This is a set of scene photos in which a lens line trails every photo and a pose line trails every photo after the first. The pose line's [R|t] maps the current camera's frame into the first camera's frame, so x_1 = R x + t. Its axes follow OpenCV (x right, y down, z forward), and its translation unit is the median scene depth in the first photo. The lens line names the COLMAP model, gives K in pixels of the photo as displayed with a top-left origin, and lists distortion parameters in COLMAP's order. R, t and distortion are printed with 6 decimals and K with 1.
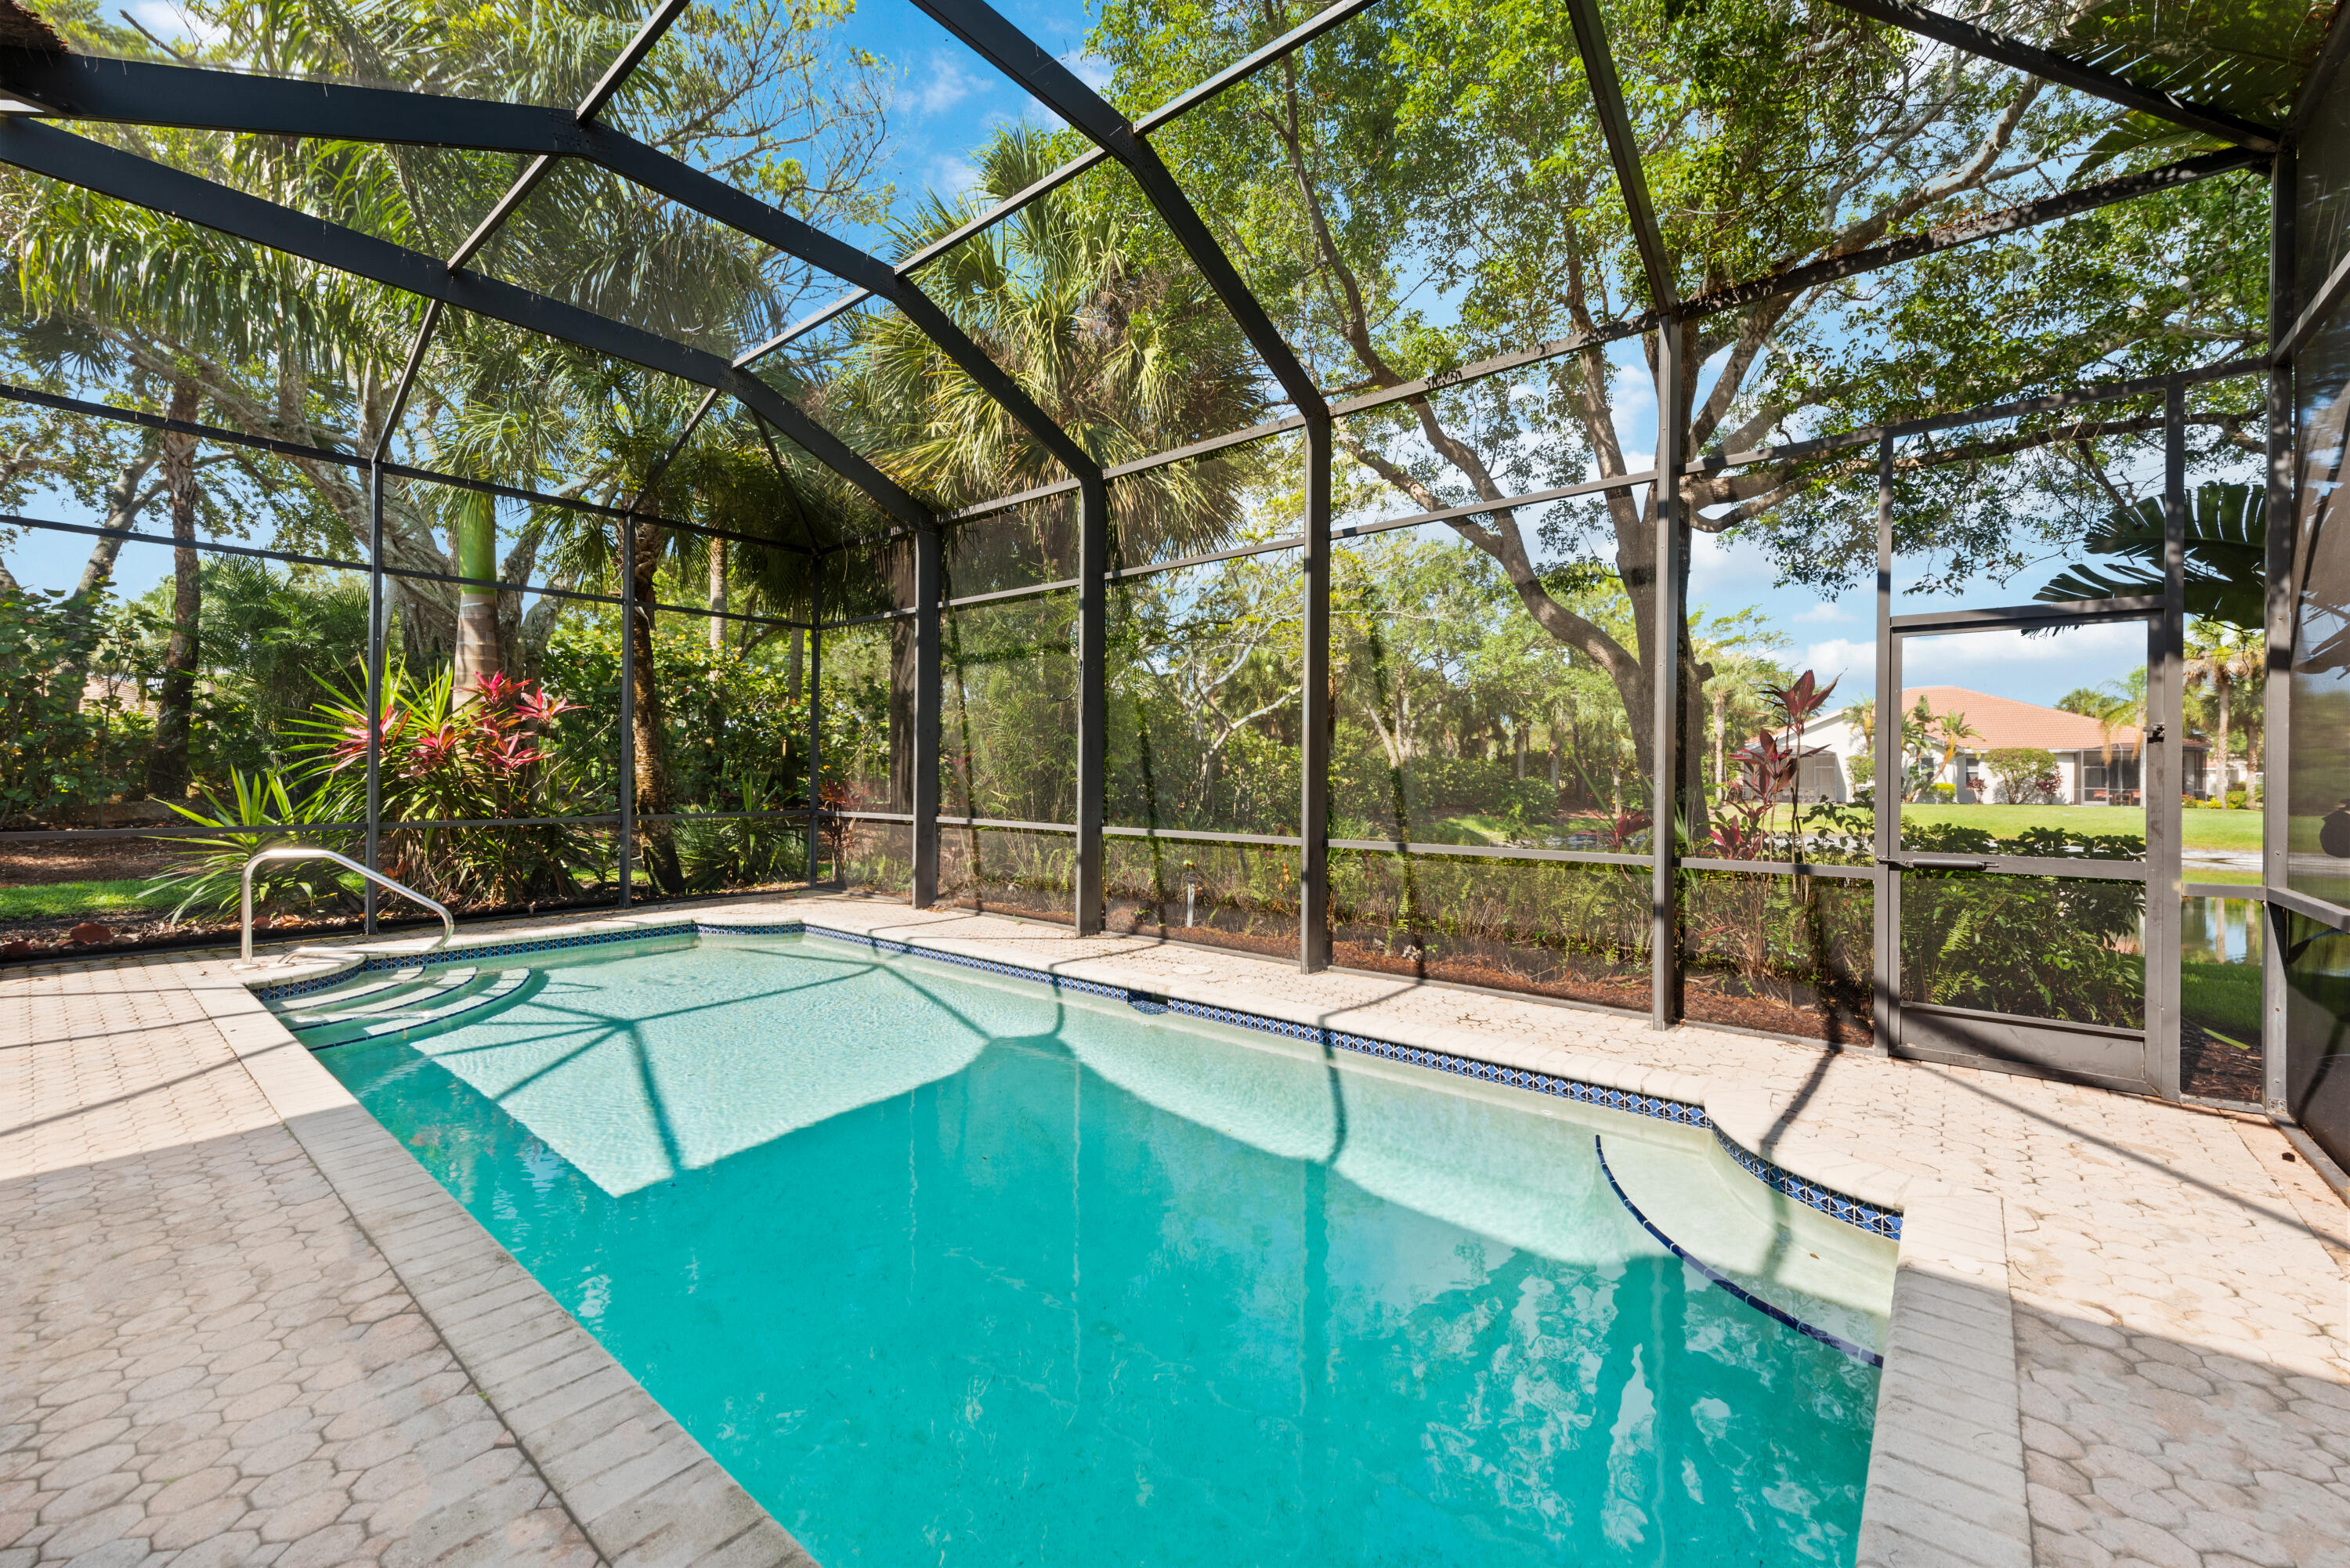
lens RADIAL K [[964.6, 0, 1190.5], [0, 964.6, 781.4], [0, 0, 1]] dist [0.013916, -0.003740]
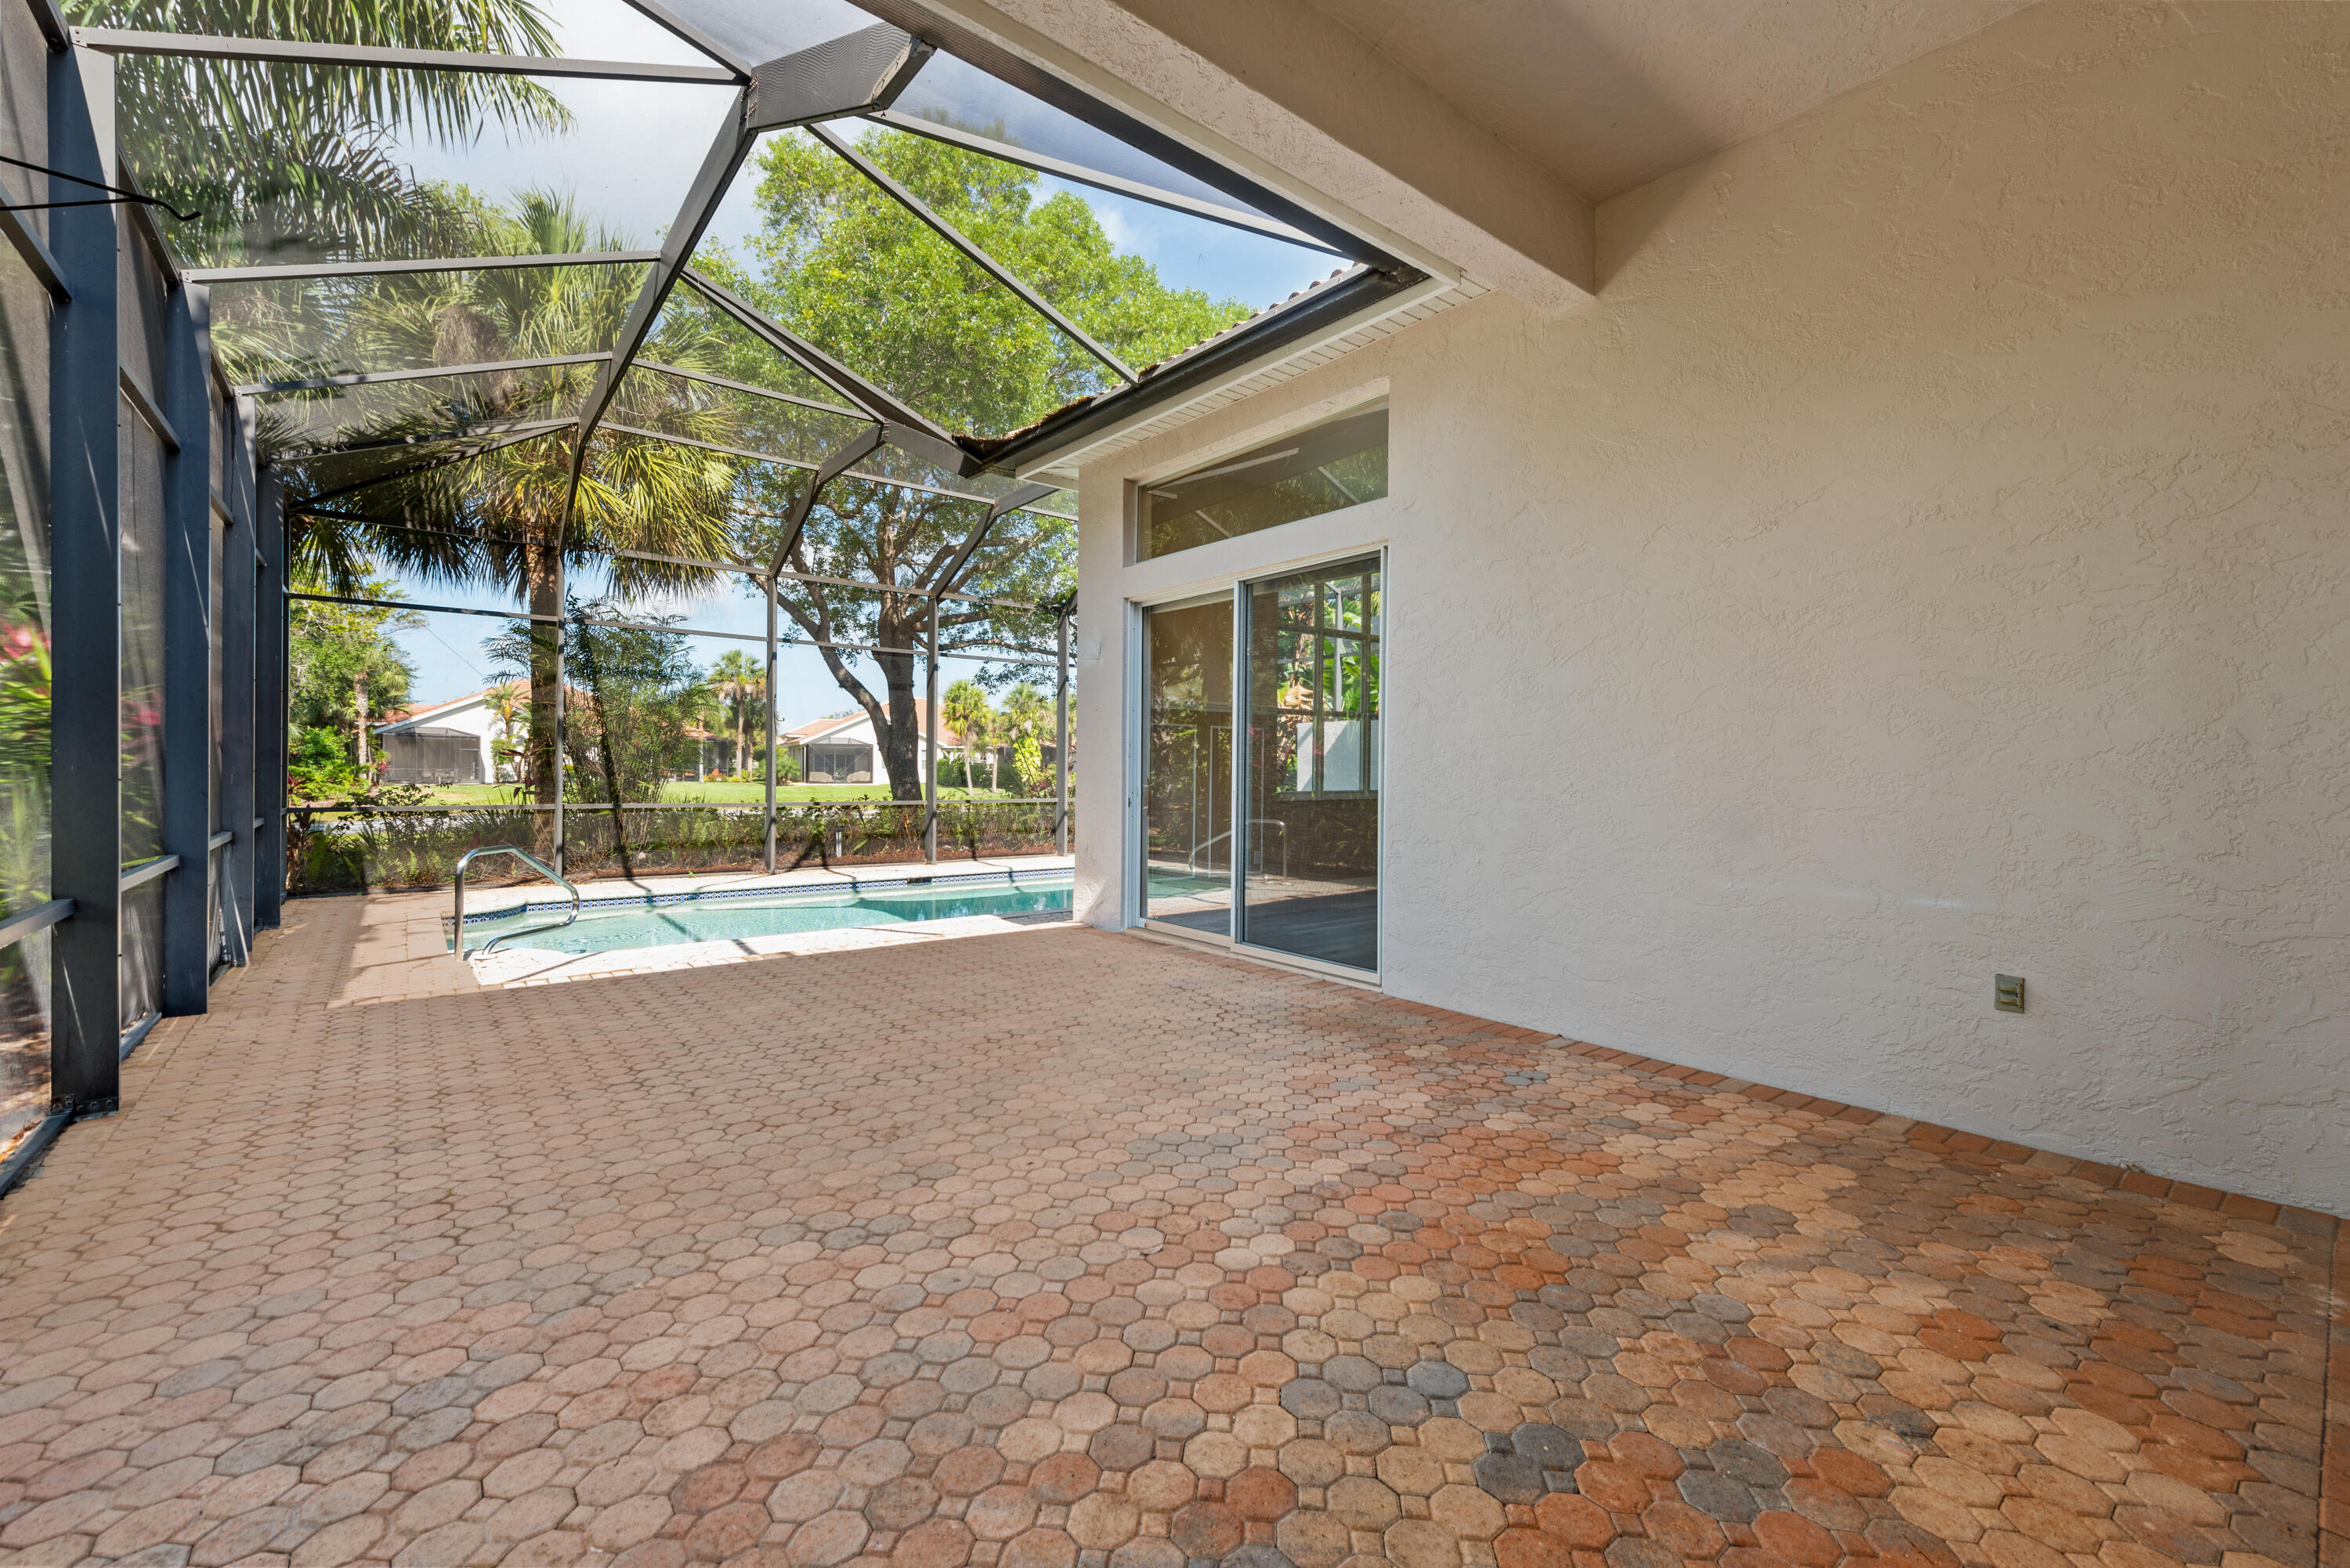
lens RADIAL K [[964.6, 0, 1170.5], [0, 964.6, 779.2], [0, 0, 1]] dist [0.013916, -0.003740]
pose [[0.229754, -0.015656, 0.973123, -0.214848], [-0.003298, 0.999852, 0.016865, -0.002269], [-0.973243, -0.007084, 0.229668, 0.005911]]
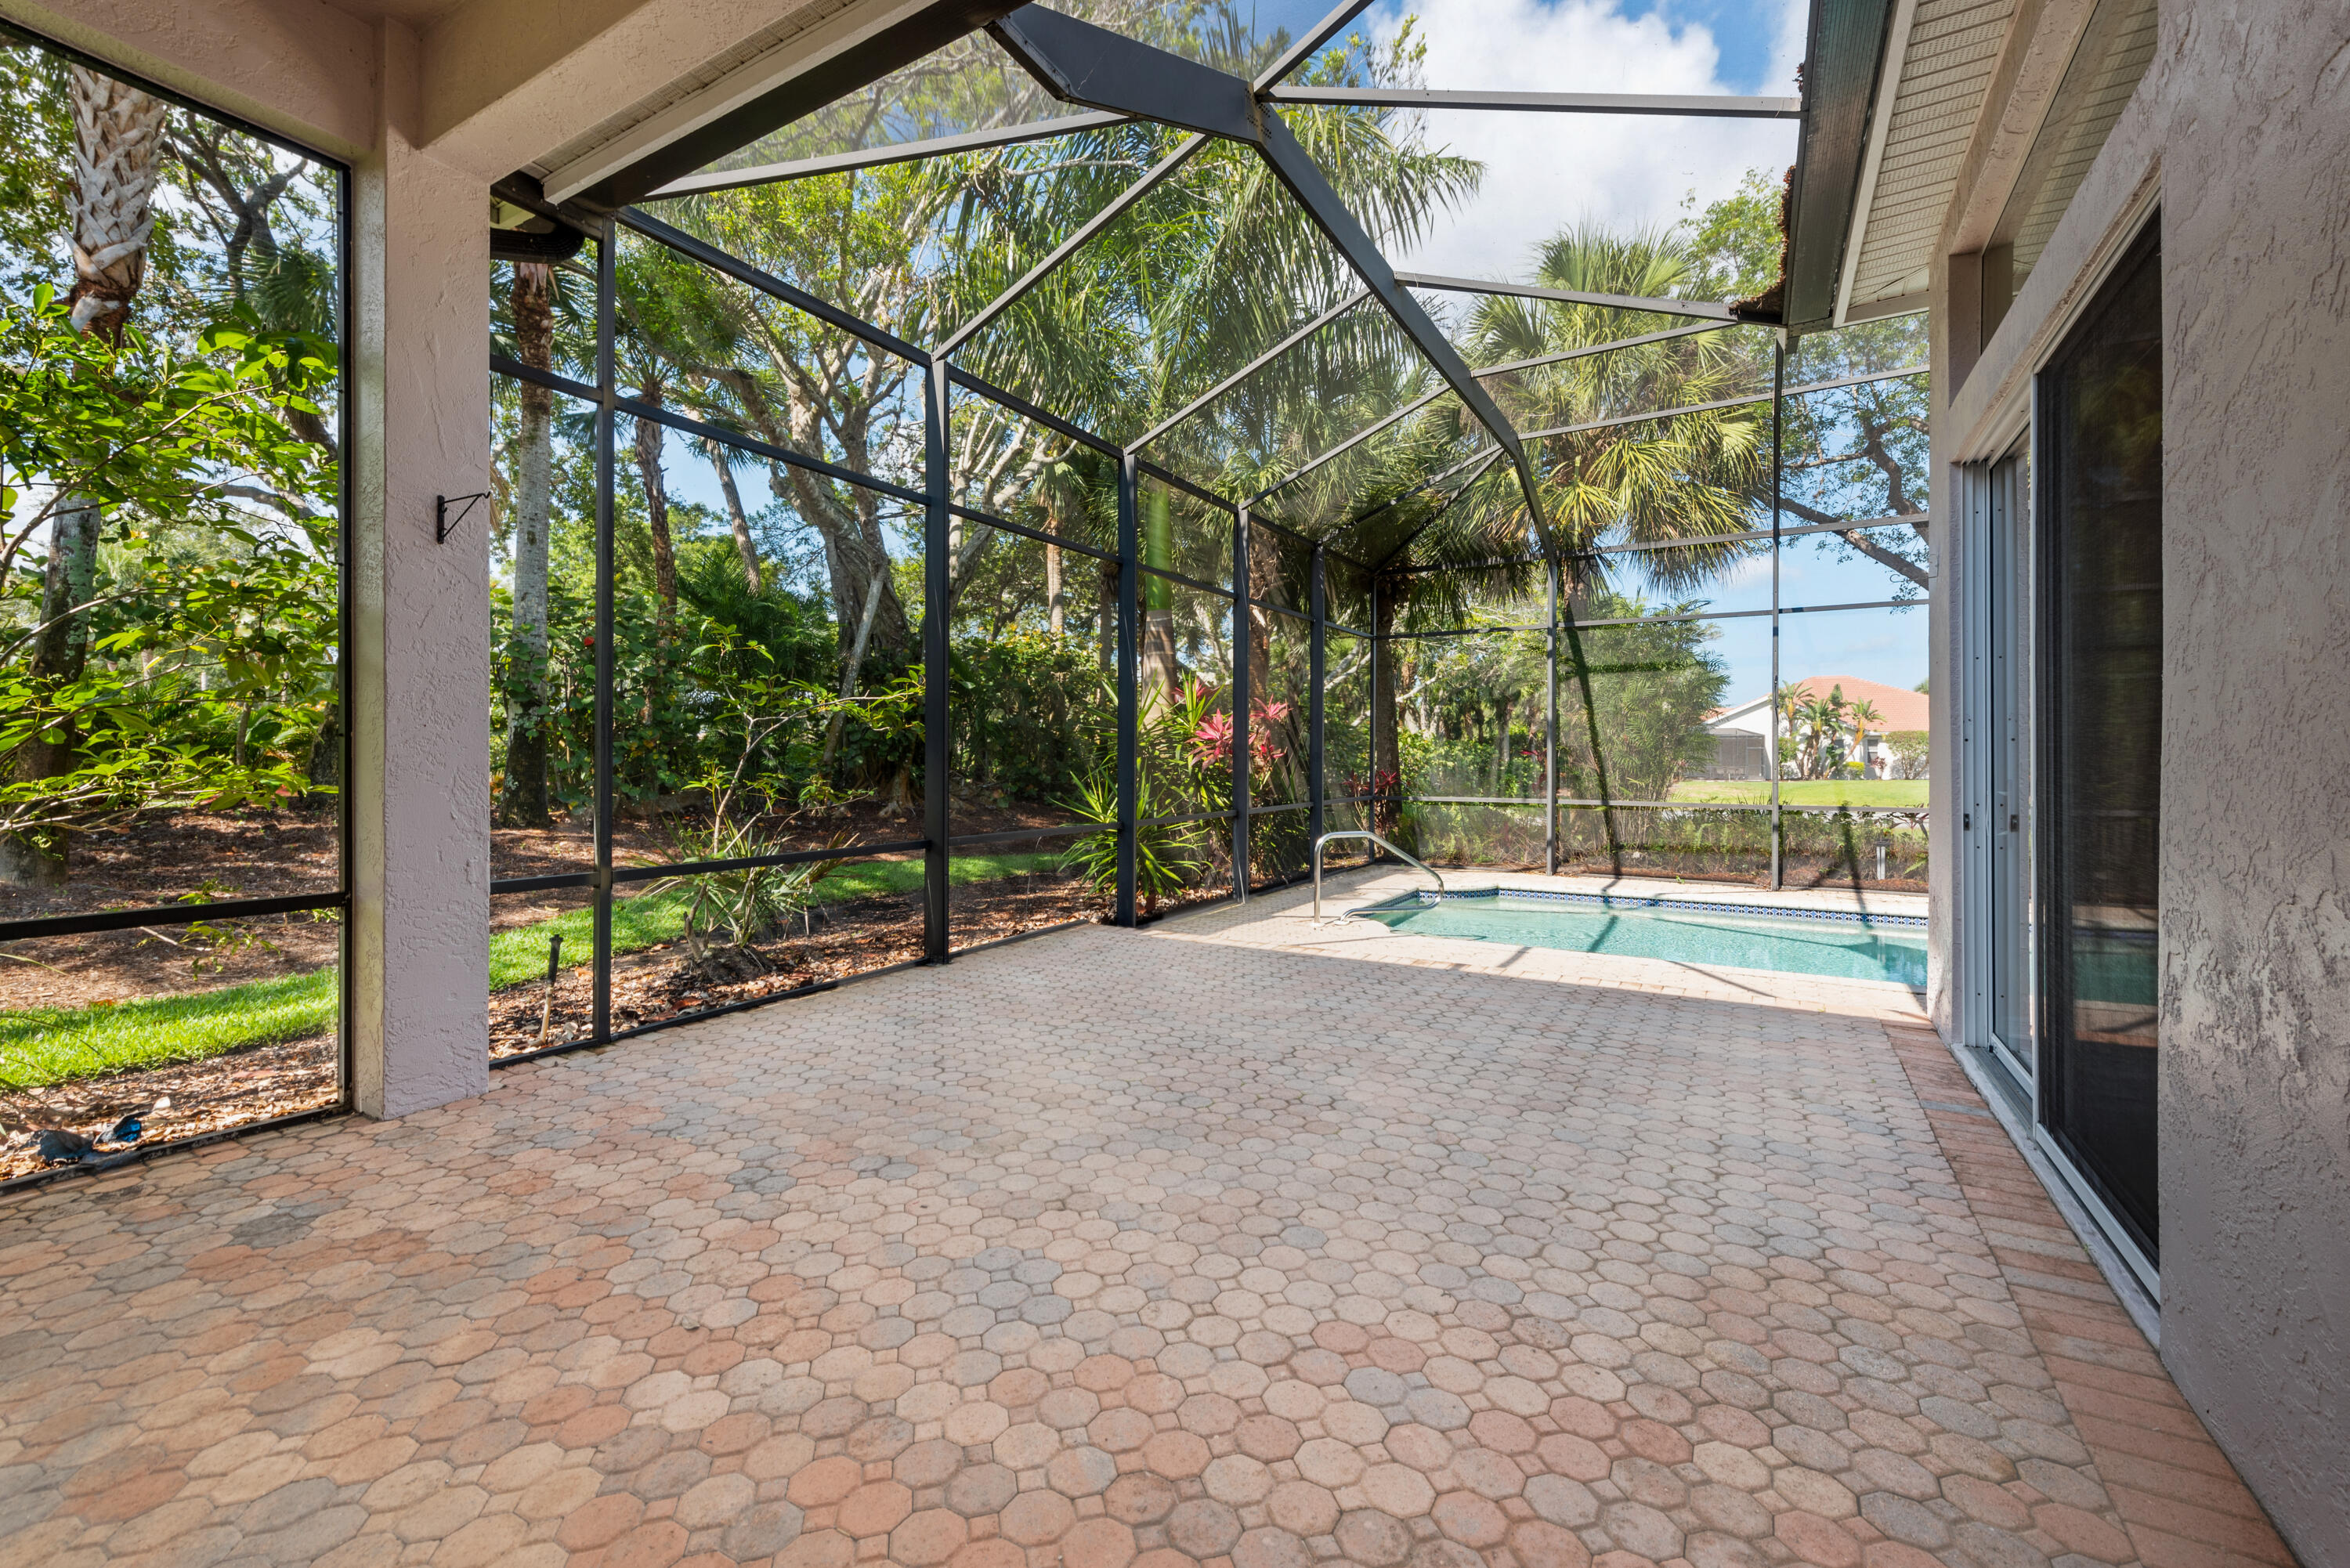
lens RADIAL K [[964.6, 0, 1189.5], [0, 964.6, 758.1], [0, 0, 1]] dist [0.013916, -0.003740]
pose [[0.990428, -0.006570, 0.137877, -0.156763], [0.007356, 0.999959, -0.005192, -0.001898], [-0.137837, 0.006157, 0.990436, -0.024563]]
